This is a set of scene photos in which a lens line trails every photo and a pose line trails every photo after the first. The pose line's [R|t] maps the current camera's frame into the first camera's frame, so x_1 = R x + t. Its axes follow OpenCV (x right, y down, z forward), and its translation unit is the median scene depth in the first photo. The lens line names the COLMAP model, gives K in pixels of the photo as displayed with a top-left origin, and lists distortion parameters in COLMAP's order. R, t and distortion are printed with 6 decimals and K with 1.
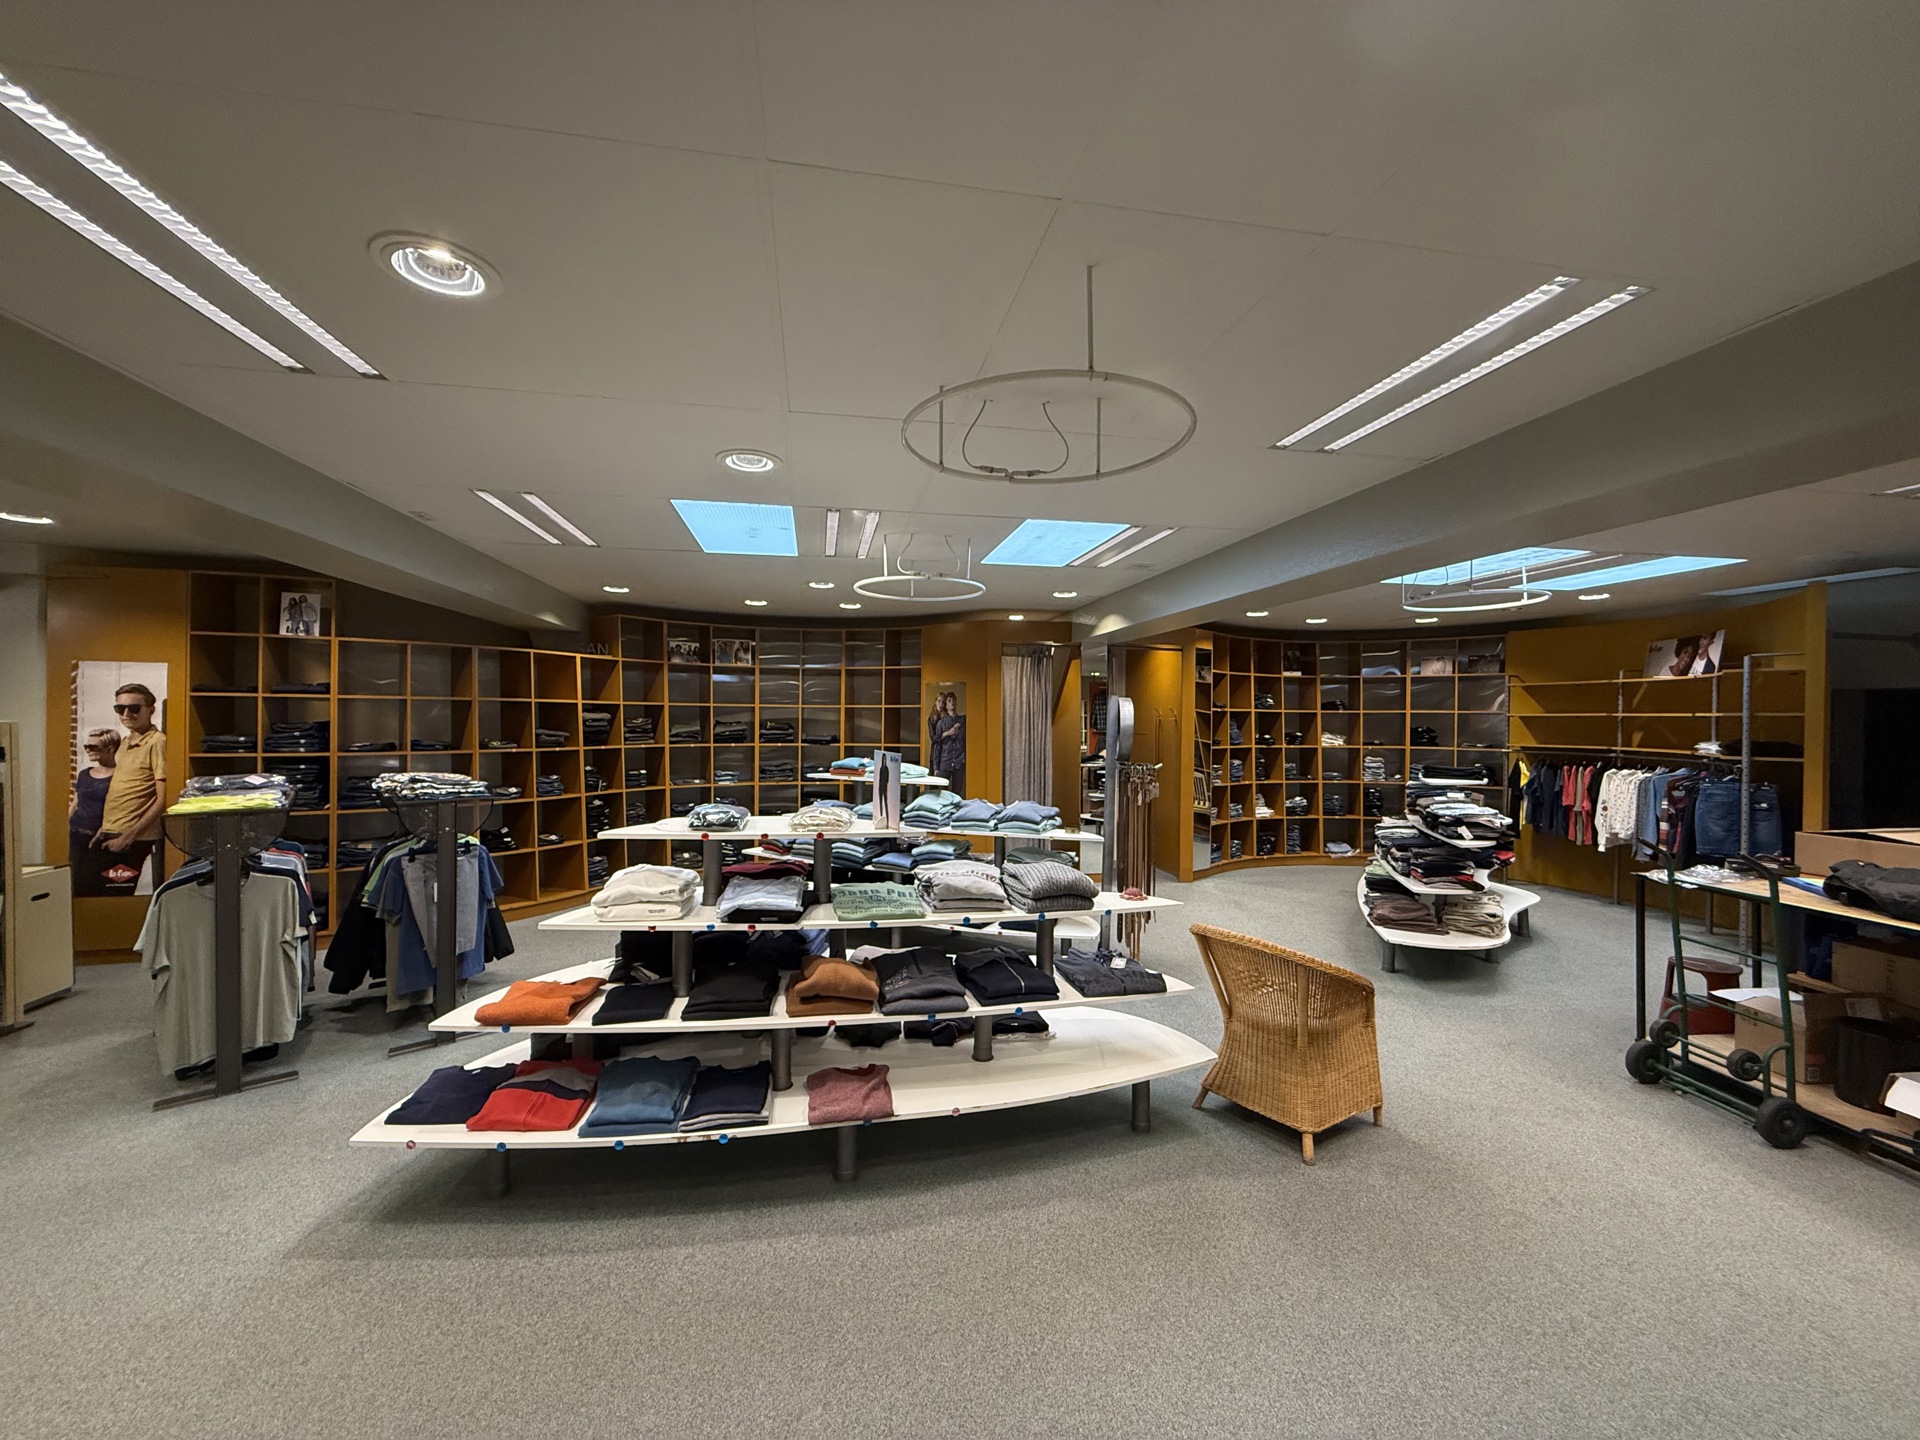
lens RADIAL K [[765.8, 0, 954.6], [0, 765.8, 722.0], [0, 0, 1]] dist [0.001695, -0.000202]
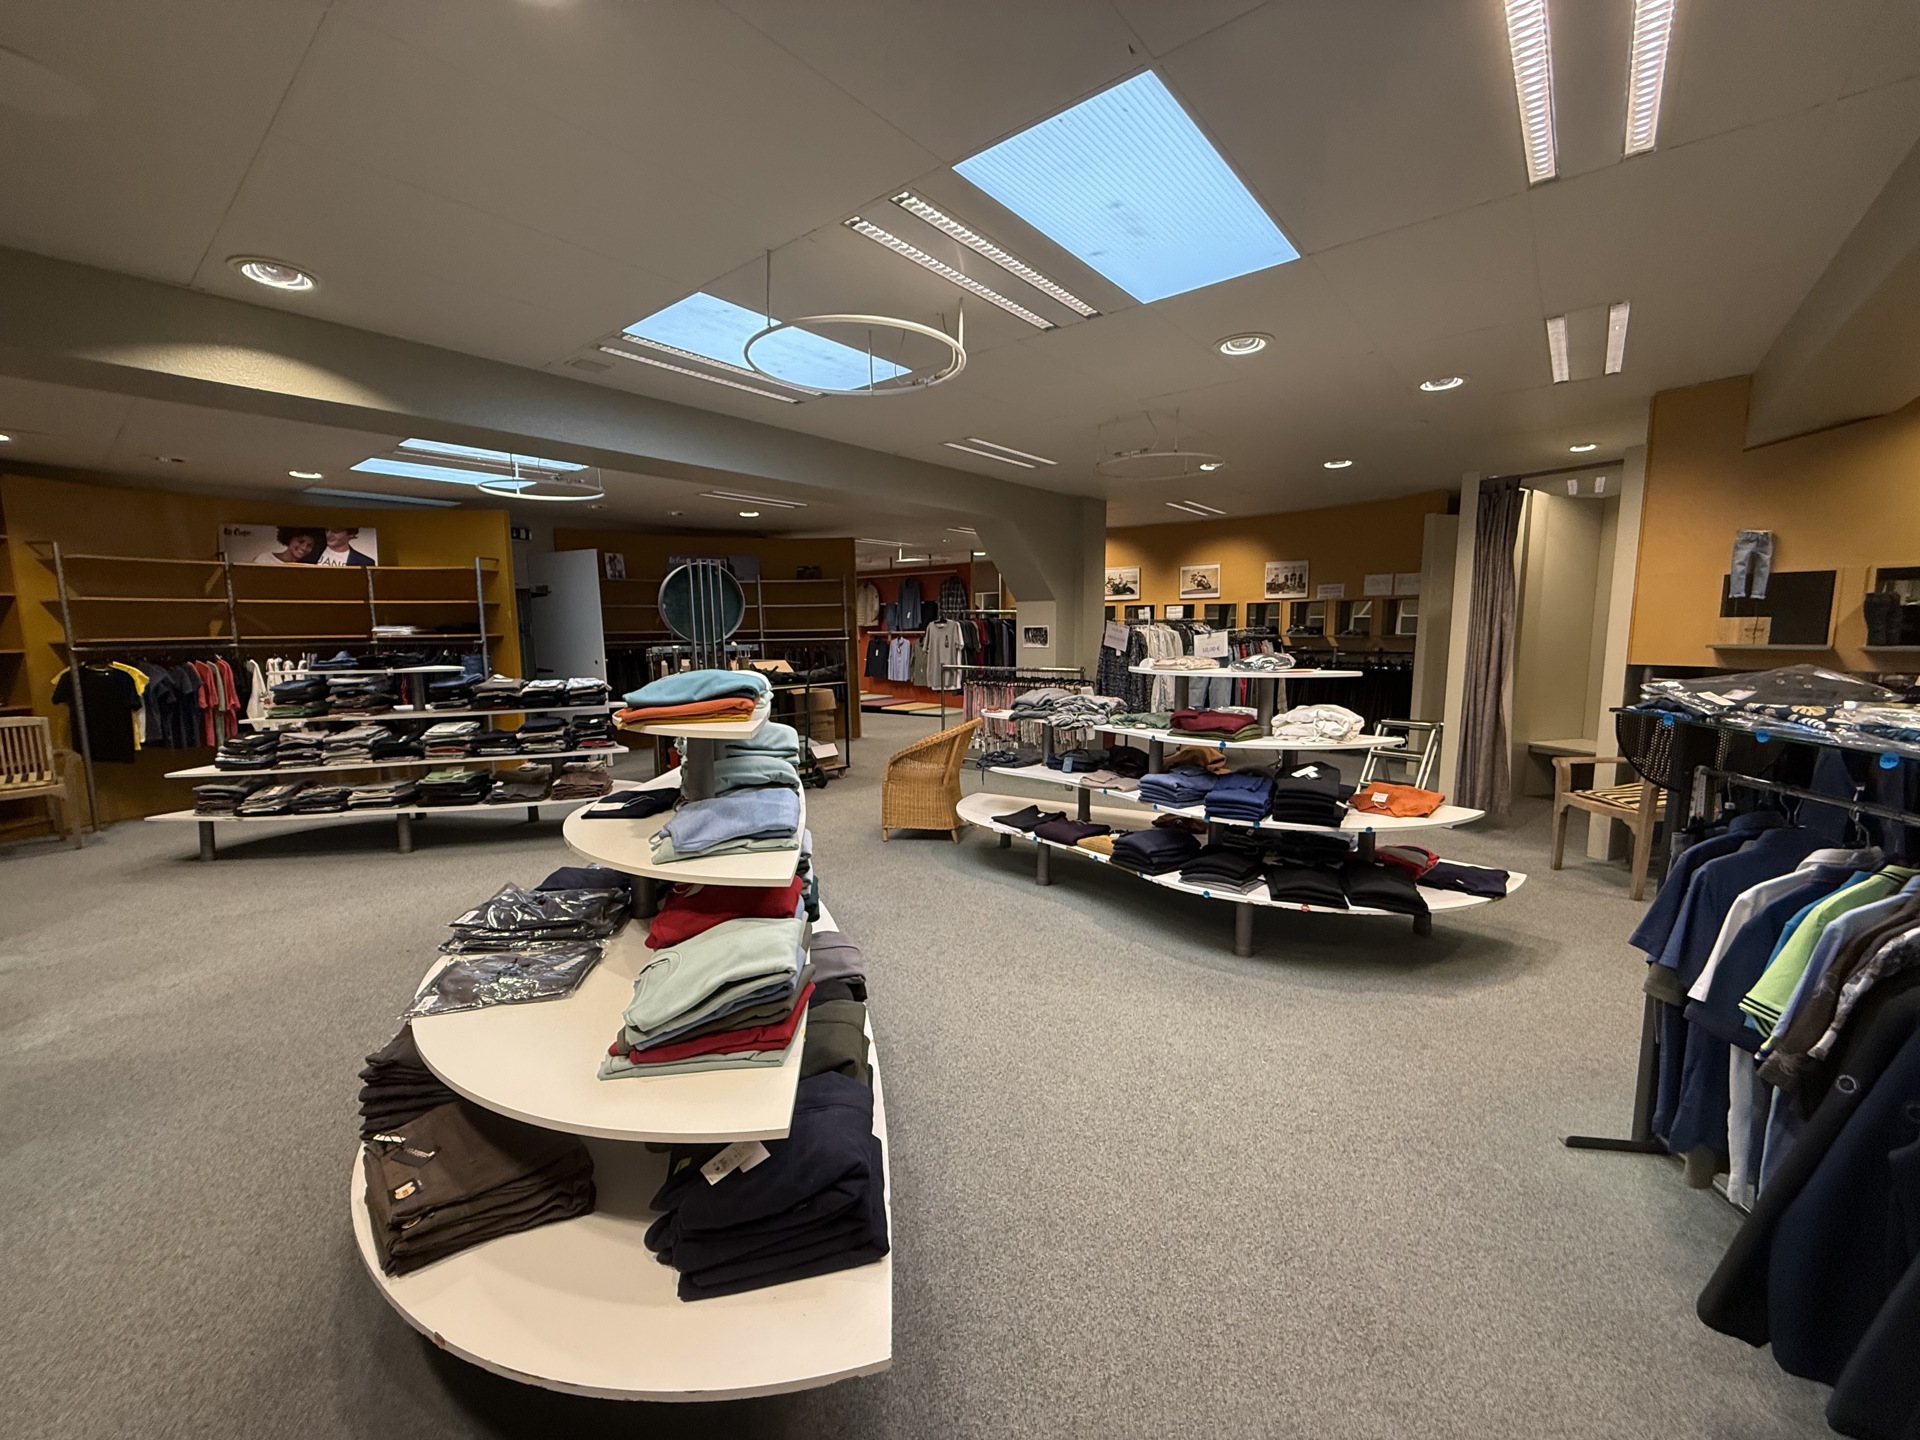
lens RADIAL K [[765.8, 0, 955.8], [0, 765.8, 720.8], [0, 0, 1]] dist [0.001695, -0.000202]
pose [[-0.650997, -0.093171, 0.753341, -0.424861], [0.014571, 0.990722, 0.135121, 0.022284], [-0.758941, 0.098940, -0.643599, 1.002155]]
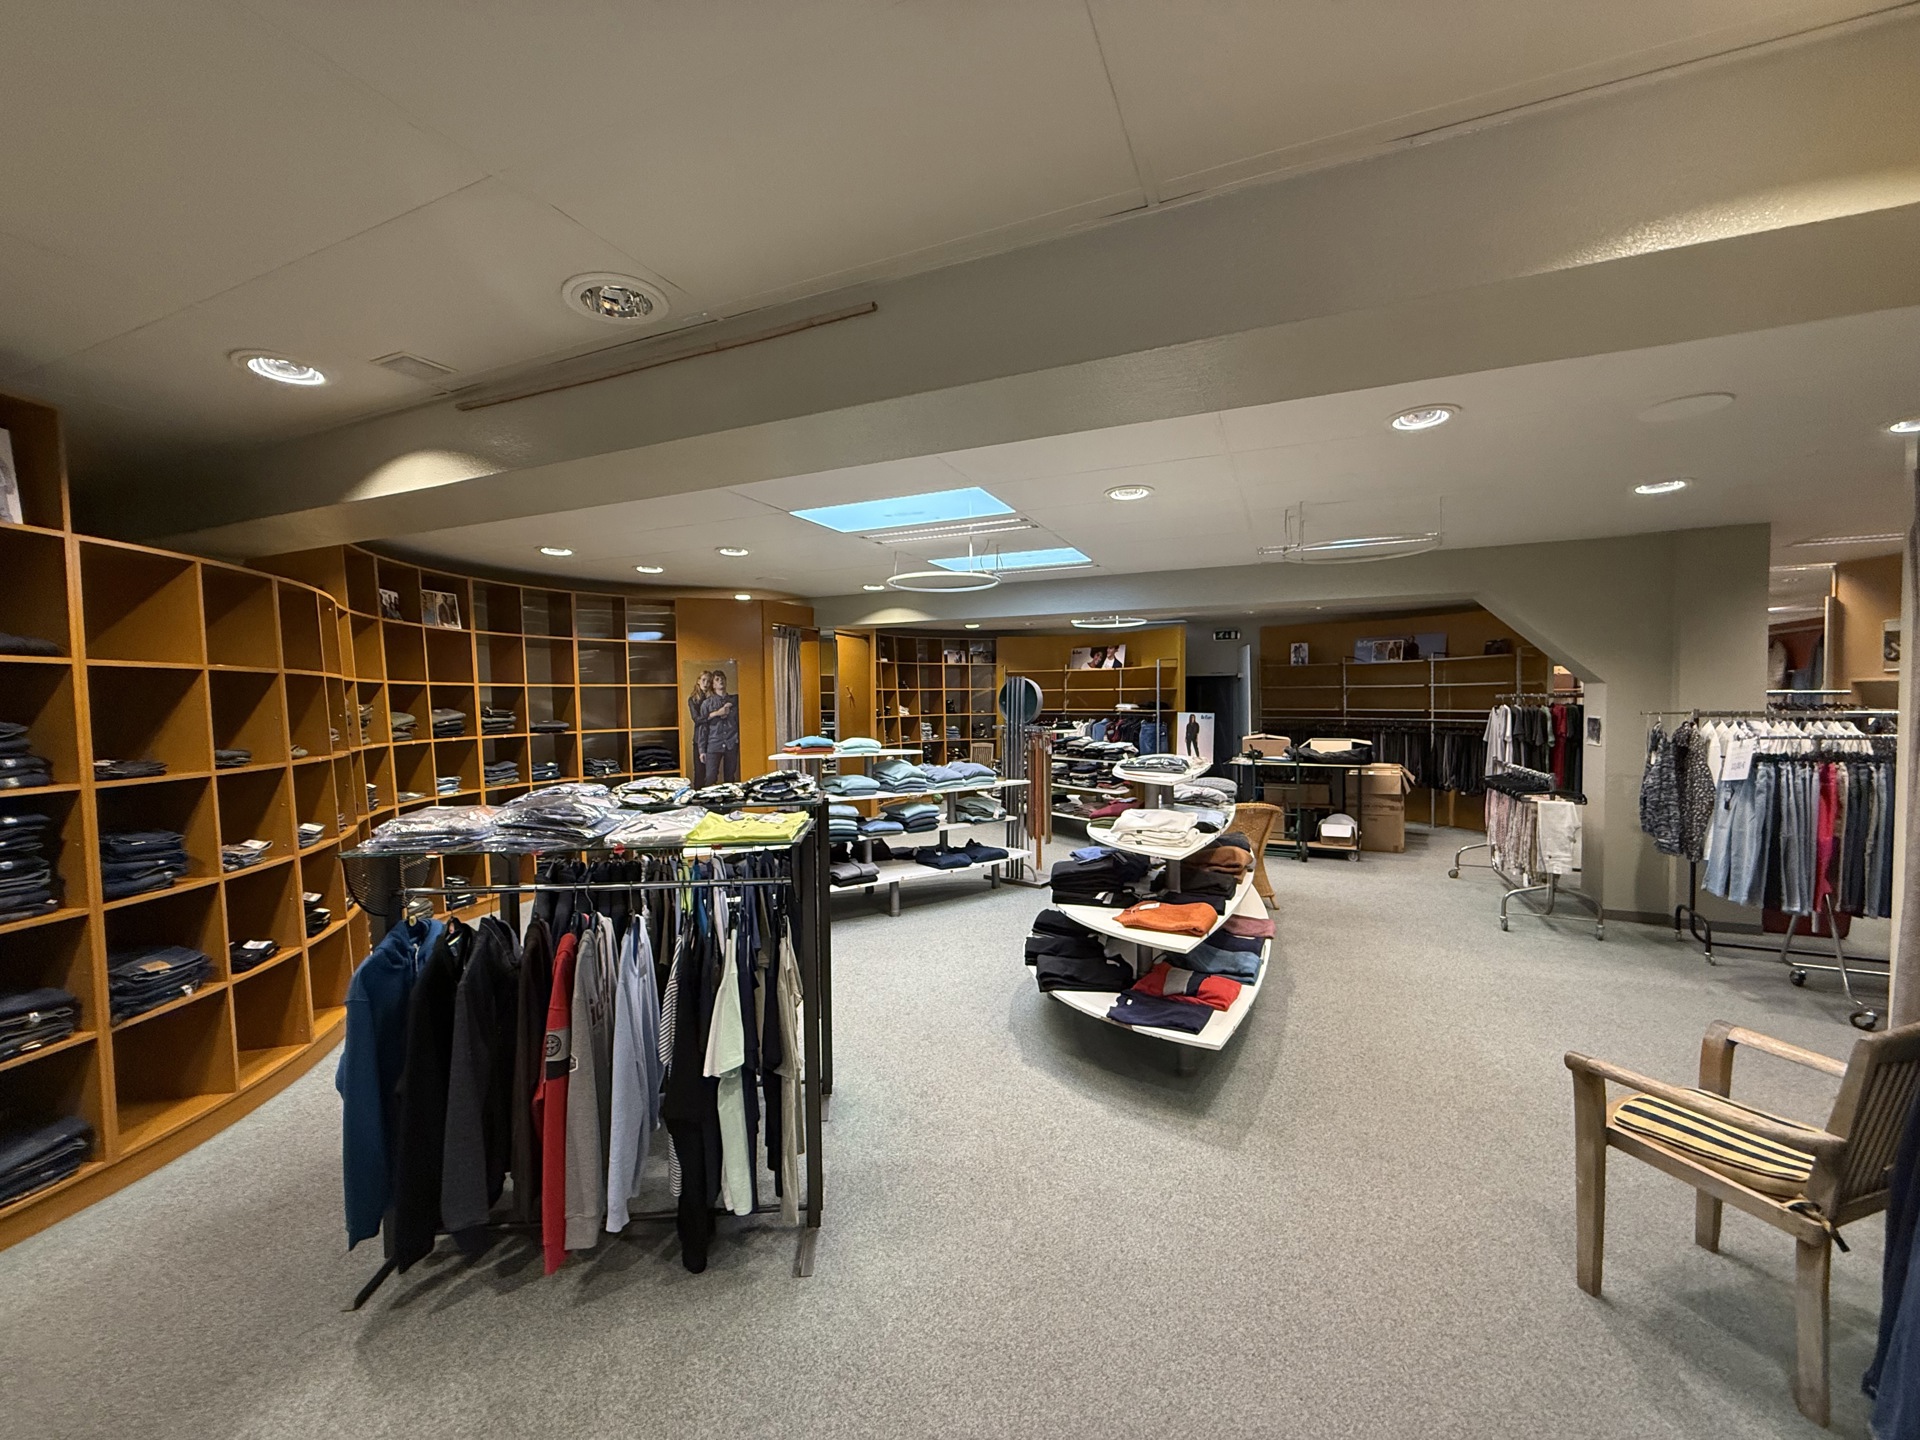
lens RADIAL K [[765.8, 0, 954.4], [0, 765.8, 717.7], [0, 0, 1]] dist [0.001695, -0.000202]
pose [[0.563531, -0.035396, 0.825336, -0.739119], [0.020932, 0.999373, 0.028568, -0.001420], [-0.825830, 0.001177, 0.563918, 0.248966]]
